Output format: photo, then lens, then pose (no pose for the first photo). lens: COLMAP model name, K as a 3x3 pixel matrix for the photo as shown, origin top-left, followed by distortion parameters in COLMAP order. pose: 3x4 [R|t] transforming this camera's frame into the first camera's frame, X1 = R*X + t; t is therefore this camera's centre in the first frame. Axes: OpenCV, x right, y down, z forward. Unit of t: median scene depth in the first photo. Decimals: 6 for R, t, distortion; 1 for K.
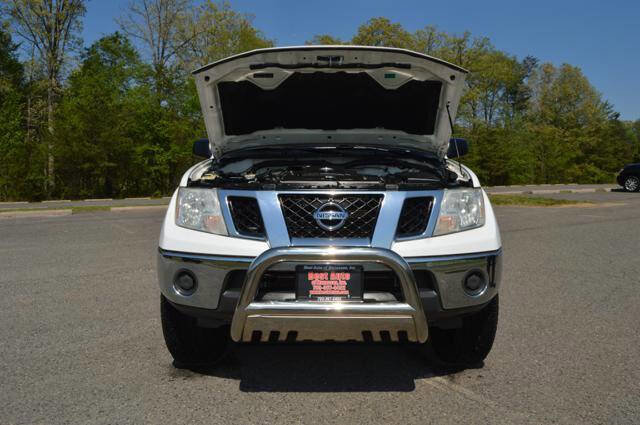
lens RADIAL K [[551.5, 0, 327.0], [0, 551.5, 209.8], [0, 0, 1]] dist [-0.076156, 0.015834]
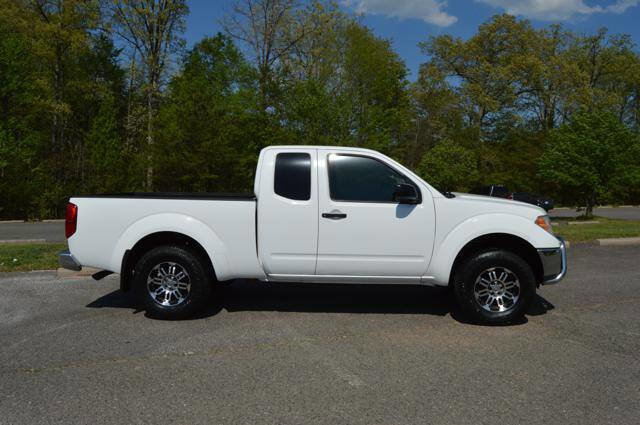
lens RADIAL K [[544.6, 0, 322.9], [0, 544.6, 210.6], [0, 0, 1]] dist [-0.099151, 0.047345]
pose [[0.987035, 0.017681, -0.159526, -0.064384], [-0.020222, 0.999693, -0.014316, -0.015943], [0.159224, 0.017357, 0.987090, 0.127541]]
